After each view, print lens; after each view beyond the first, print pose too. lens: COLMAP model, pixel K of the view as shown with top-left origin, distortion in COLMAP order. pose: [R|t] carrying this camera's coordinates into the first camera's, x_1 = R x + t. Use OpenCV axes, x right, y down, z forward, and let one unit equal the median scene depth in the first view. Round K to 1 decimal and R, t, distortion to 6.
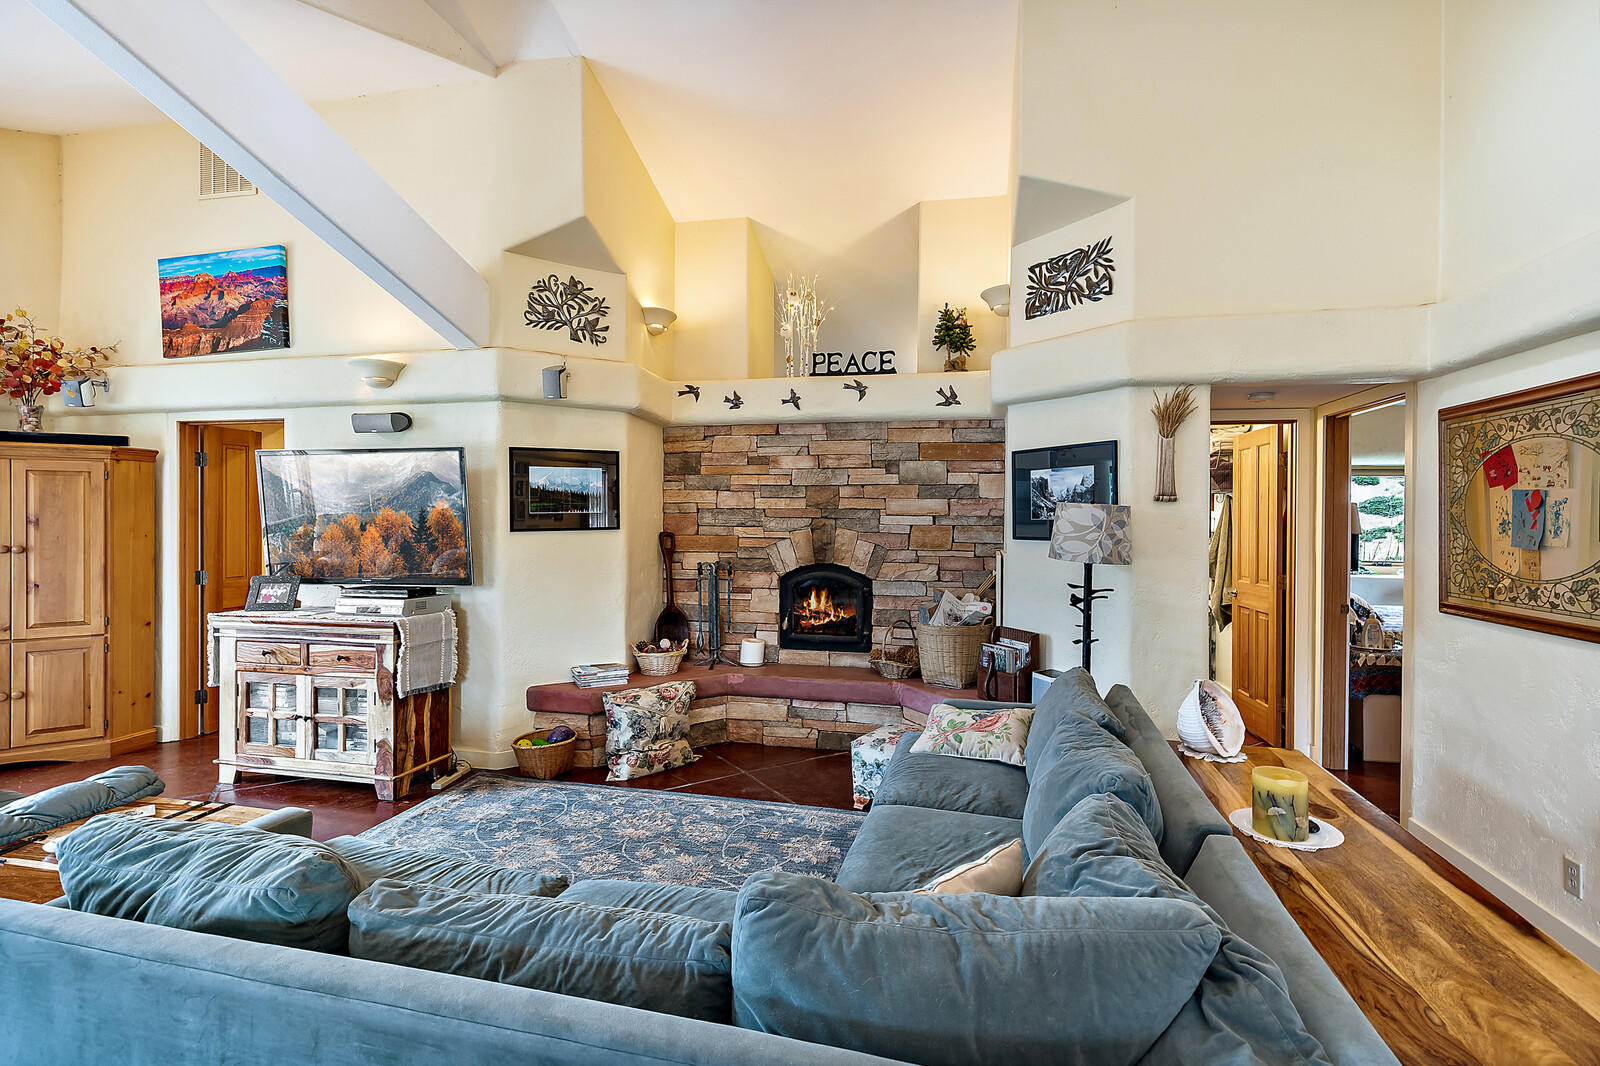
lens RADIAL K [[736.6, 0, 800.1], [0, 736.6, 525.0], [0, 0, 1]] dist [0.006565, 0.000207]
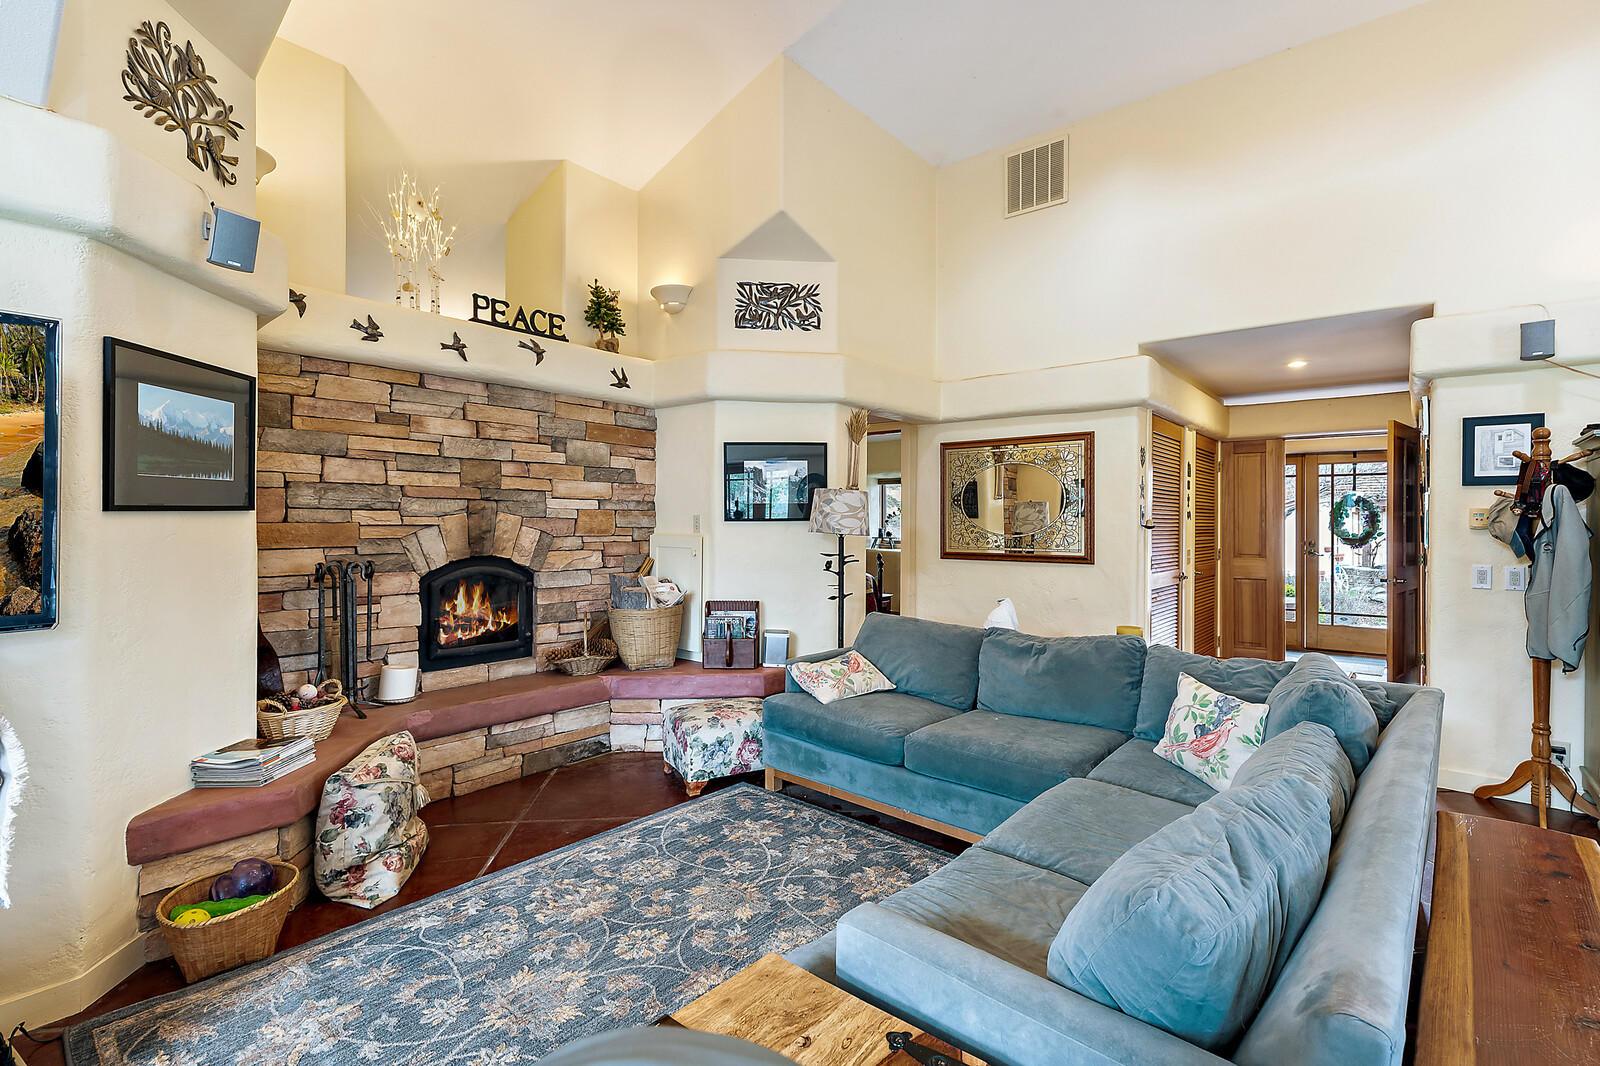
lens RADIAL K [[749.2, 0, 803.5], [0, 749.2, 525.3], [0, 0, 1]] dist [0.012686, -0.000650]
pose [[0.447999, -0.008346, 0.893995, -0.594717], [0.007668, 0.999956, 0.005493, 0.018181], [-0.894001, 0.004394, 0.448043, 0.340409]]
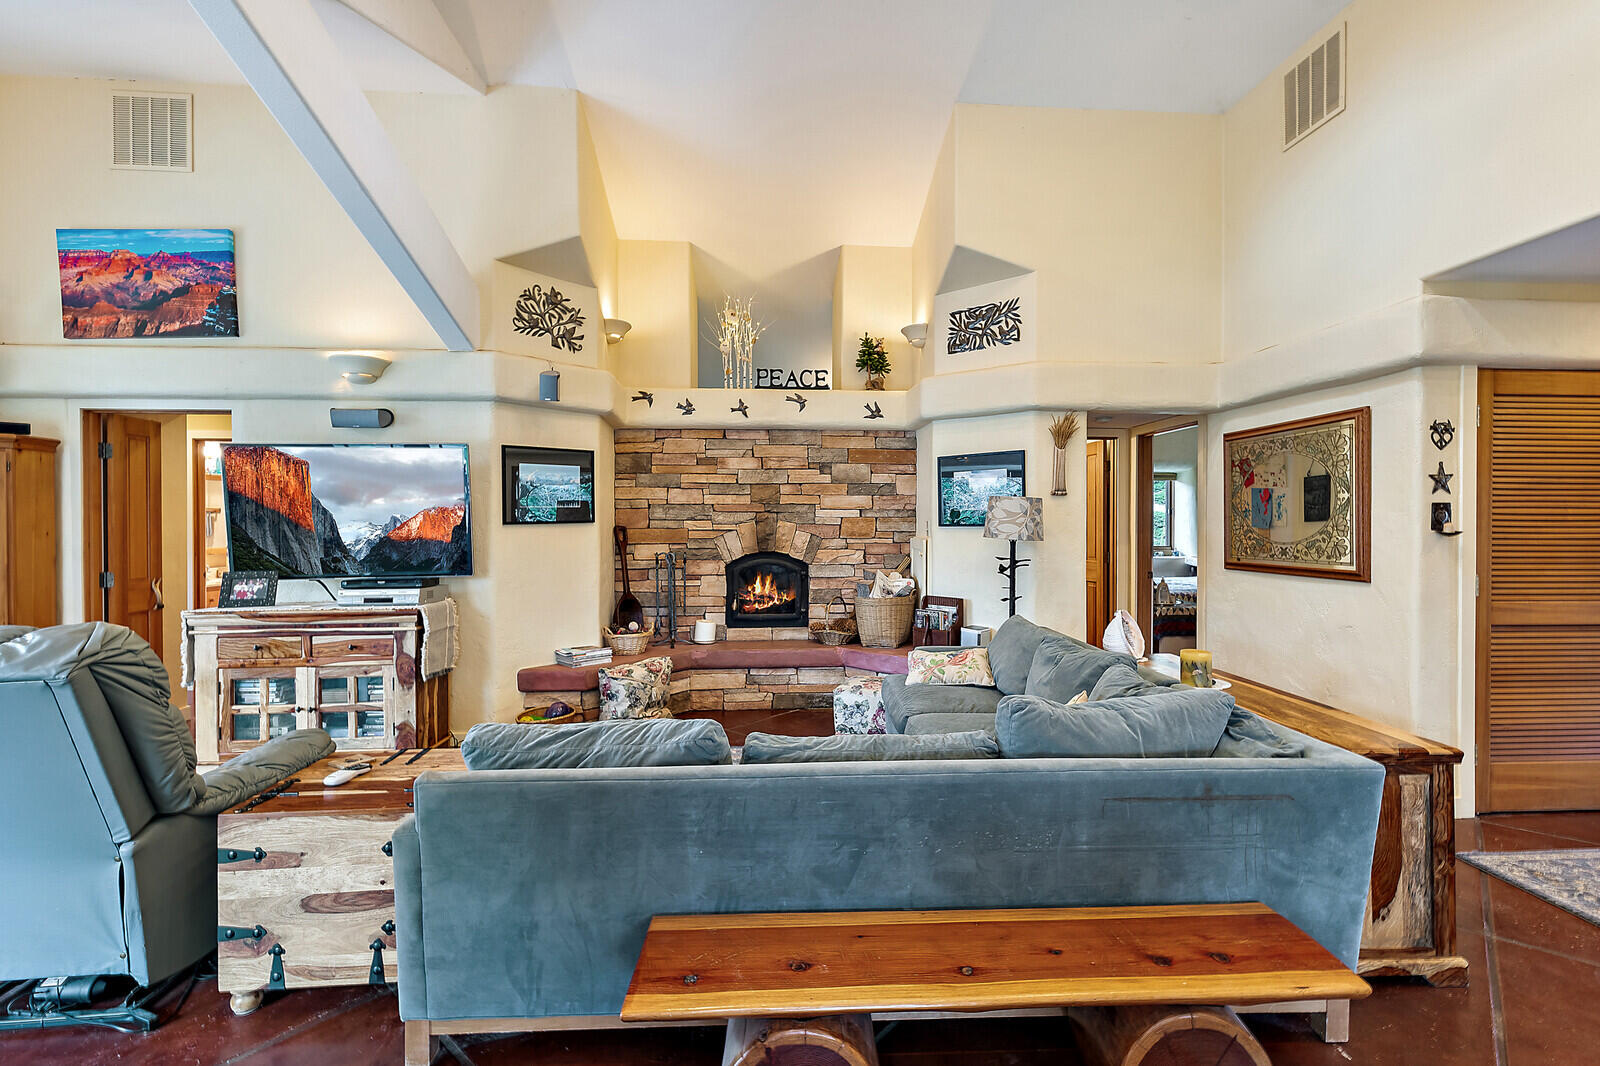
lens RADIAL K [[747.1, 0, 800.0], [0, 747.1, 533.0], [0, 0, 1]] dist [0.008468, -0.000399]
pose [[0.959247, -0.012006, 0.282315, -0.269115], [0.010625, 0.999923, 0.006420, 0.017859], [-0.282370, -0.003159, 0.959300, -0.148050]]
